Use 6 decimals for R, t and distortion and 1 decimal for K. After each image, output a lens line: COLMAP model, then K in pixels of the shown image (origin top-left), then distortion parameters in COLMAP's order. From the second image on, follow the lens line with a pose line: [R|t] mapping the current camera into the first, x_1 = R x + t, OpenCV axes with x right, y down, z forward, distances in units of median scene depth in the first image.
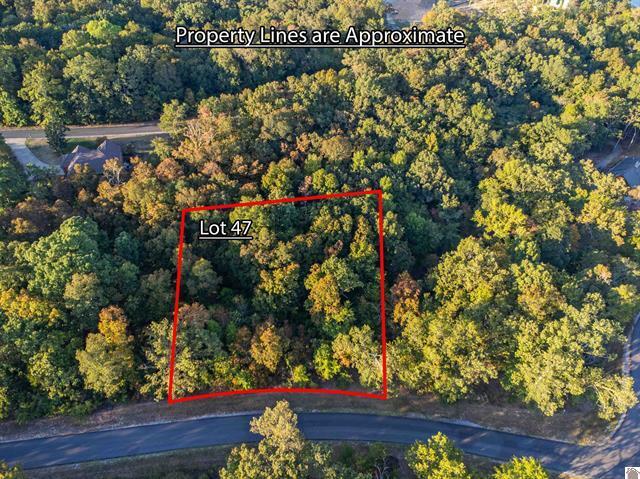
lens RADIAL K [[472.4, 0, 320.0], [0, 472.4, 239.5], [0, 0, 1]] dist [0.011077, -0.014789]
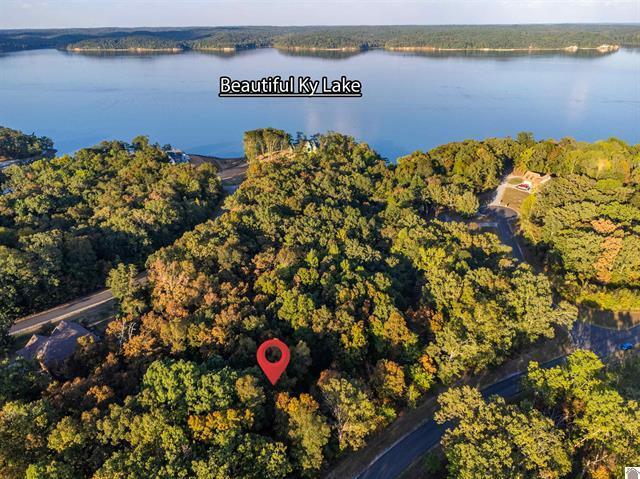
lens RADIAL K [[472.4, 0, 320.0], [0, 472.4, 239.5], [0, 0, 1]] dist [0.011077, -0.014789]
pose [[0.808285, -0.245131, 0.535337, -0.575746], [0.409371, 0.887461, -0.211726, 0.063303], [-0.423190, 0.390286, 0.817671, -0.054660]]
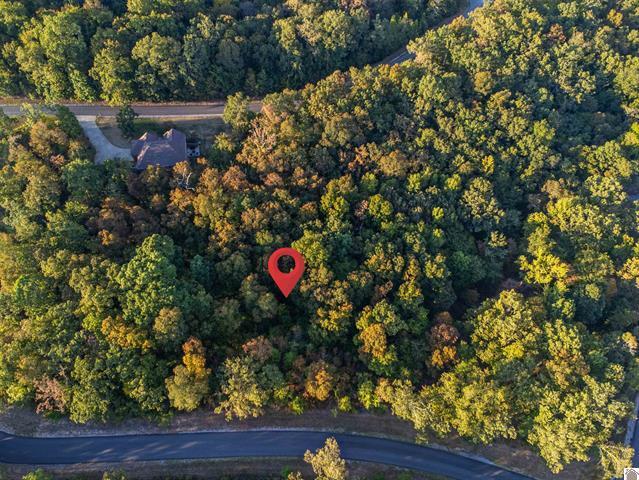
lens RADIAL K [[471.7, 0, 319.5], [0, 471.7, 240.0], [0, 0, 1]] dist [0.011077, -0.014789]
pose [[0.993678, 0.102284, -0.046279, -0.065380], [-0.091086, 0.975501, 0.200250, -0.238549], [0.065628, -0.194769, 0.978651, -0.049517]]
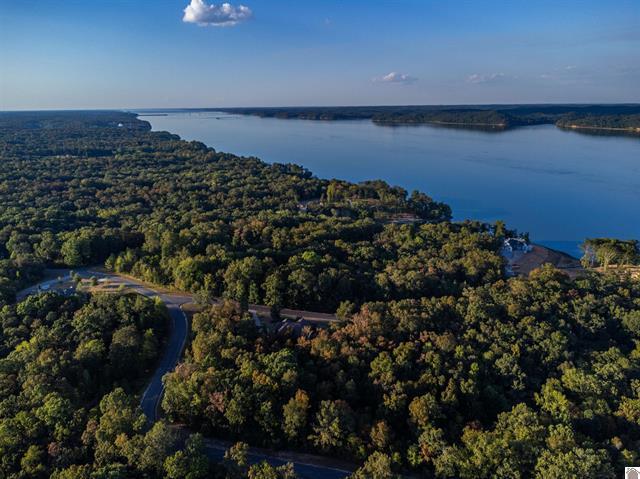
lens RADIAL K [[472.4, 0, 320.0], [0, 472.4, 239.5], [0, 0, 1]] dist [0.011077, -0.014789]
pose [[0.944420, 0.087814, -0.316796, 0.111327], [-0.223629, 0.877951, -0.423311, 0.263412], [0.240959, 0.470629, 0.848792, -0.570593]]
